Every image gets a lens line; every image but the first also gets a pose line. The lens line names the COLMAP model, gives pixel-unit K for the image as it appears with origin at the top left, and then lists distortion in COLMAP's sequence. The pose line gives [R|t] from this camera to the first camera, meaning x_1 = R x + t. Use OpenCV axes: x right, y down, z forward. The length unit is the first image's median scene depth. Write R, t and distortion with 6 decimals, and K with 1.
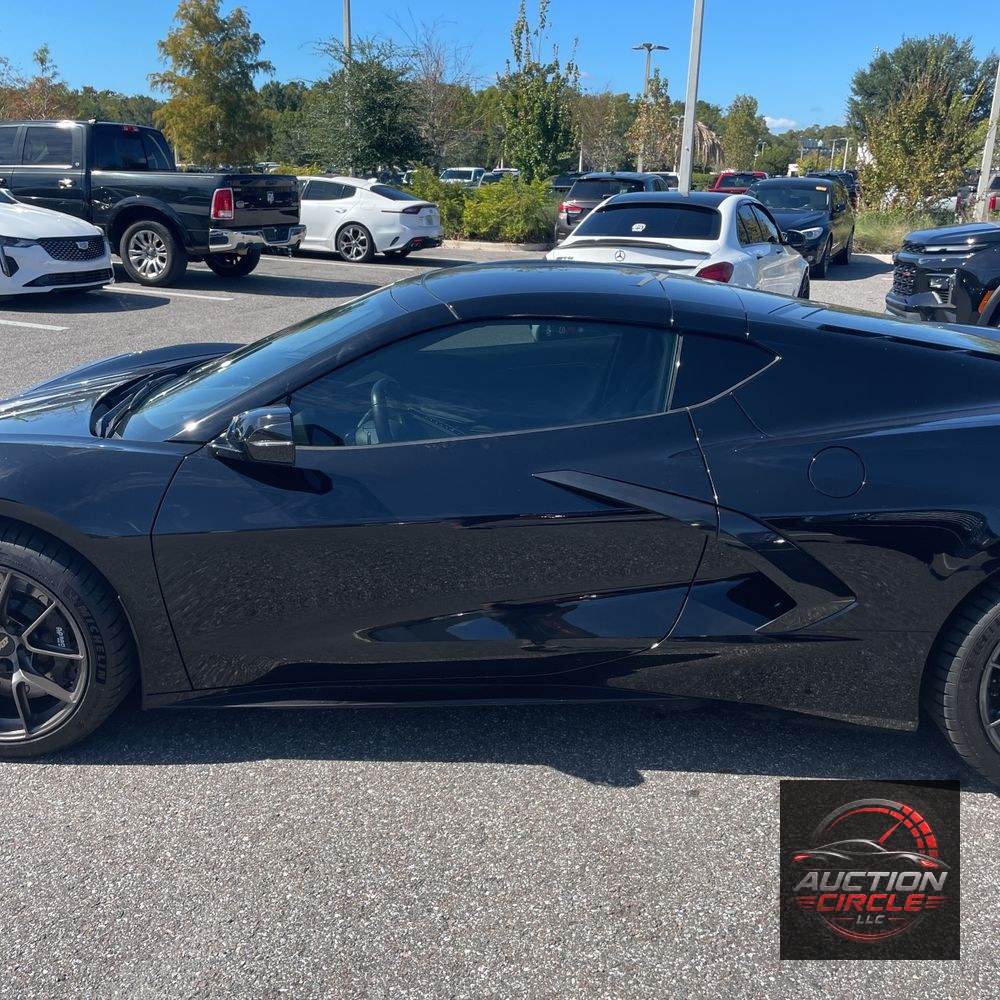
lens RADIAL K [[1054.5, 0, 499.5], [0, 1054.5, 468.9], [0, 0, 1]] dist [0.087018, -0.145396]
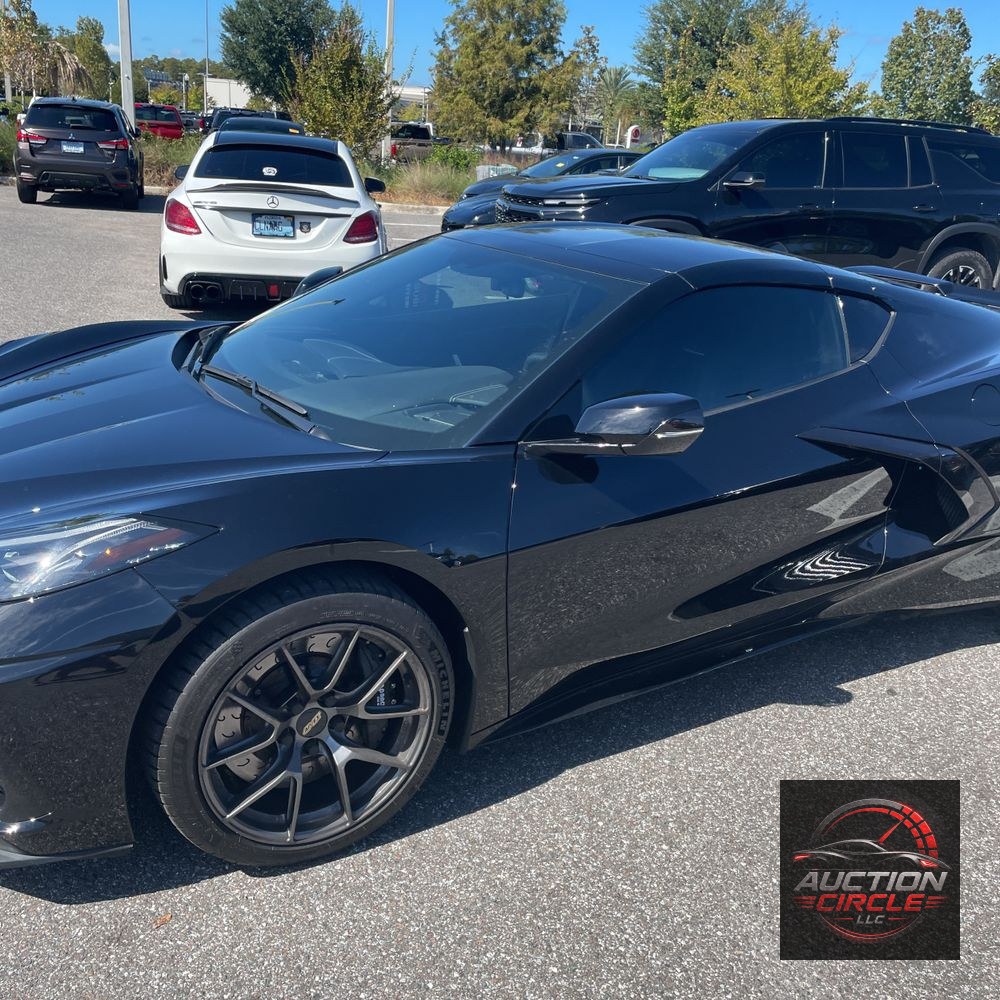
lens RADIAL K [[1054.5, 0, 499.5], [0, 1054.5, 468.9], [0, 0, 1]] dist [0.087018, -0.145396]
pose [[0.821956, -0.127977, 0.554987, -0.169267], [0.095878, 0.991613, 0.086662, -0.017141], [-0.561423, -0.018021, 0.827333, 0.060227]]
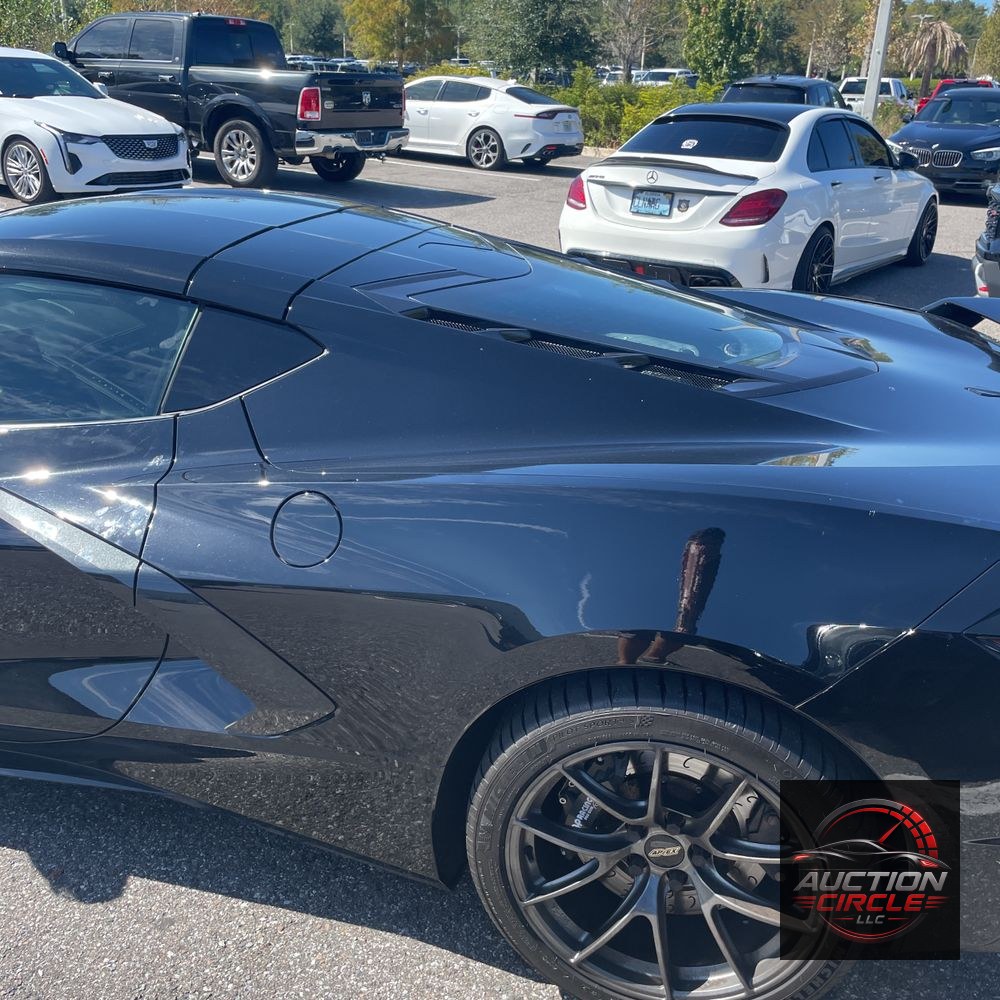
lens RADIAL K [[1054.5, 0, 499.5], [0, 1054.5, 468.9], [0, 0, 1]] dist [0.087018, -0.145396]
pose [[0.980431, 0.085746, -0.177206, 0.101751], [-0.070630, 0.993441, 0.089929, -0.019854], [0.183754, -0.075653, 0.980057, 0.062885]]
